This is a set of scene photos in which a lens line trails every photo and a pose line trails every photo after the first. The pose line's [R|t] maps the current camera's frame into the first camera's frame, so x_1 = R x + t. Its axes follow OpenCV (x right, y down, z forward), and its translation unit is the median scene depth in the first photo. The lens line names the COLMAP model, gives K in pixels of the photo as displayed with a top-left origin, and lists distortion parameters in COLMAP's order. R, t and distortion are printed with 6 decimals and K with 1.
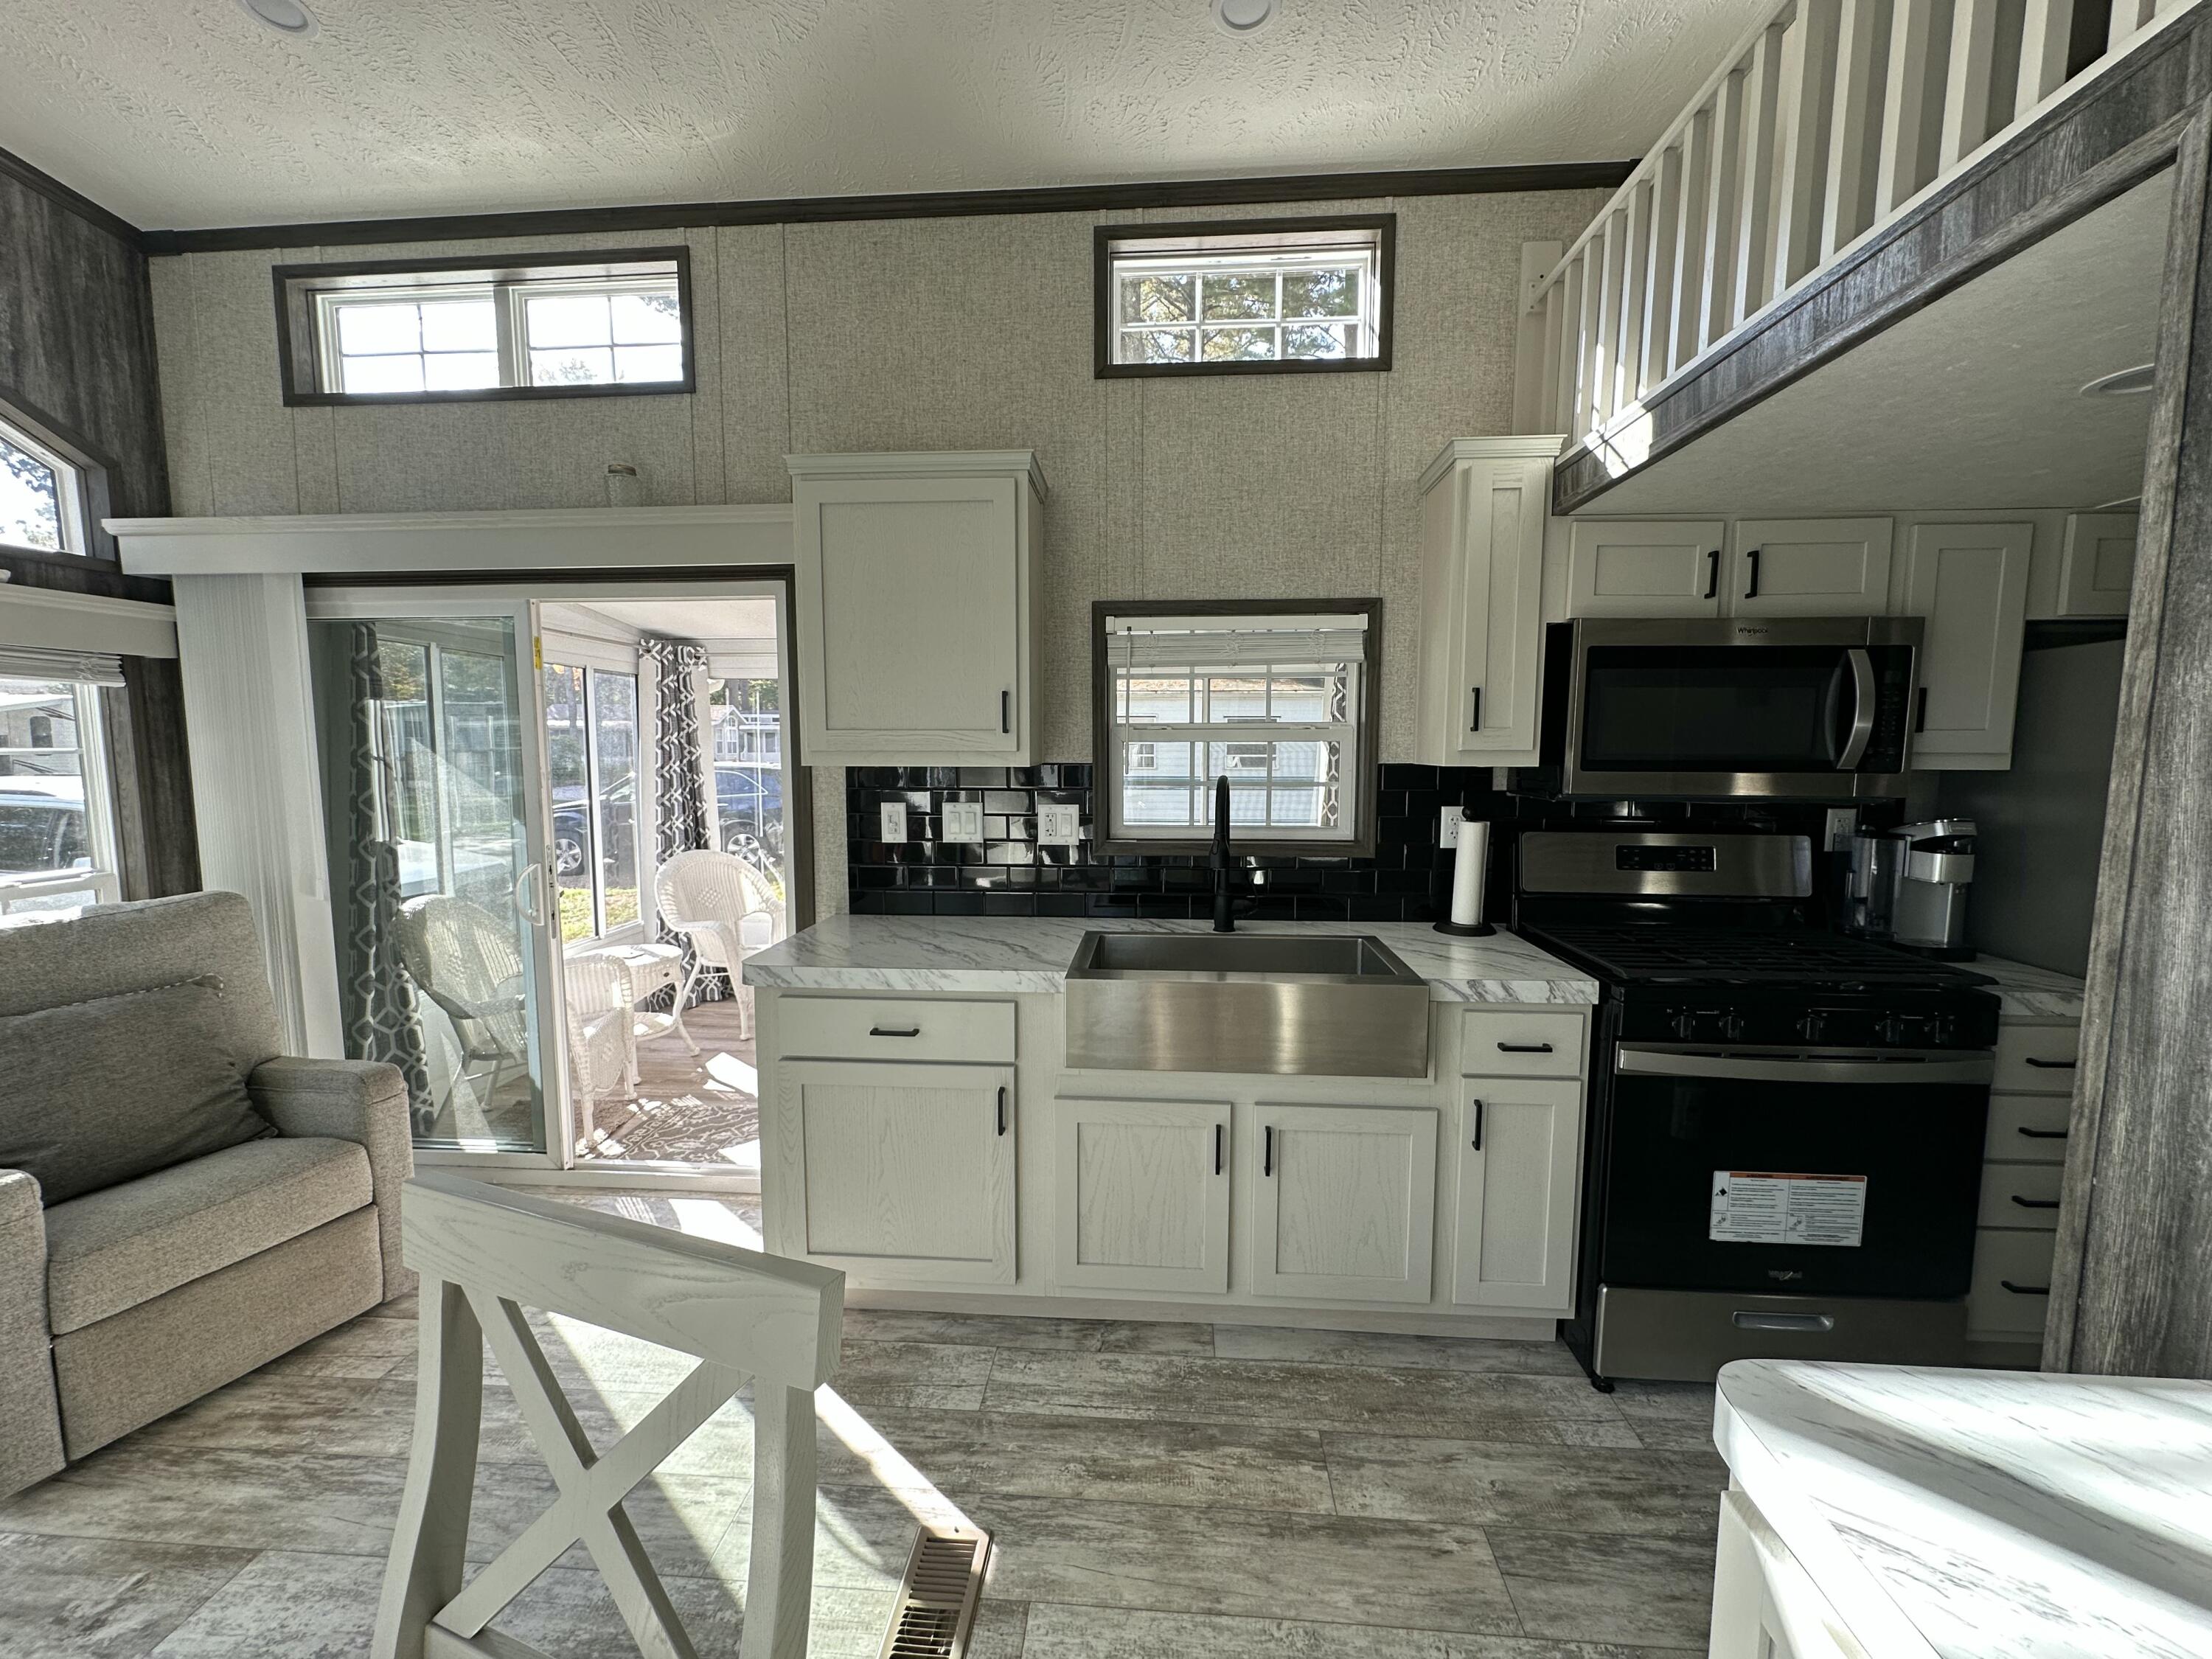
lens RADIAL K [[881.0, 0, 1106.8], [0, 881.0, 828.0], [0, 0, 1]] dist [-0.001332, 0.000532]
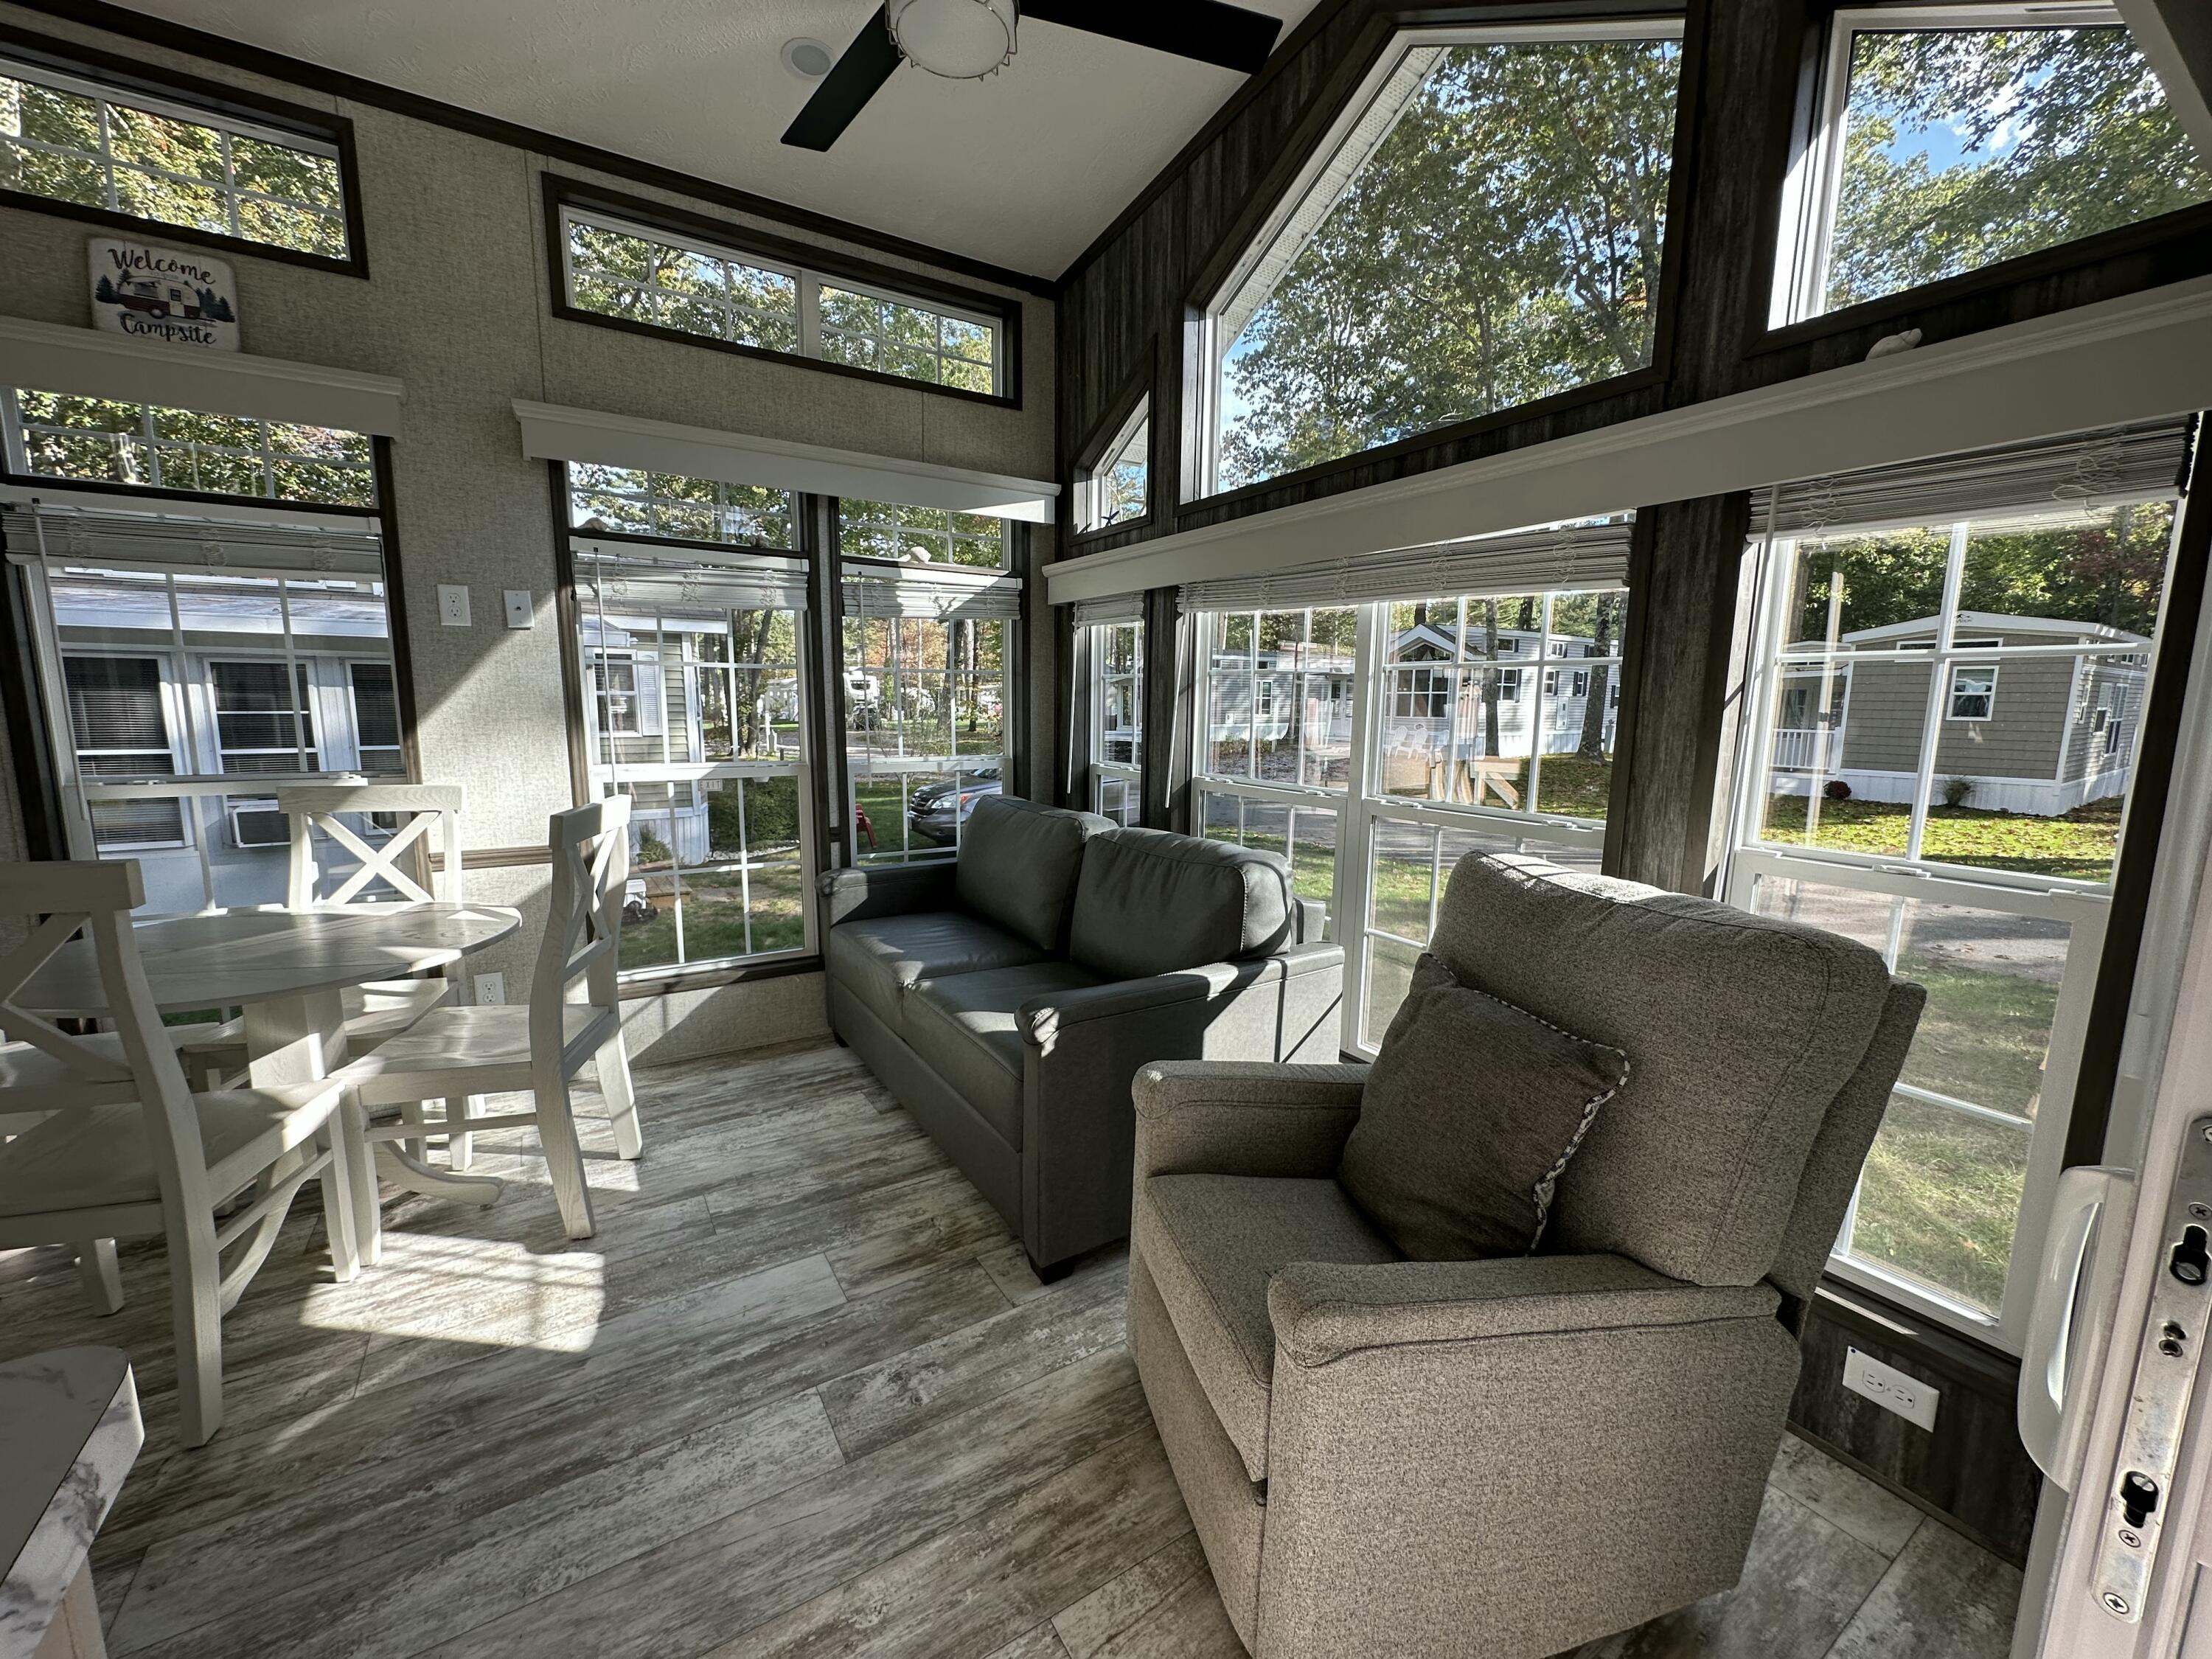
lens RADIAL K [[881.0, 0, 1105.9], [0, 881.0, 827.4], [0, 0, 1]] dist [-0.001332, 0.000532]
pose [[-0.805084, 0.075340, -0.588356, -0.449509], [-0.070153, 0.972845, 0.220569, -0.063053], [0.588997, 0.218851, -0.777937, 1.187059]]
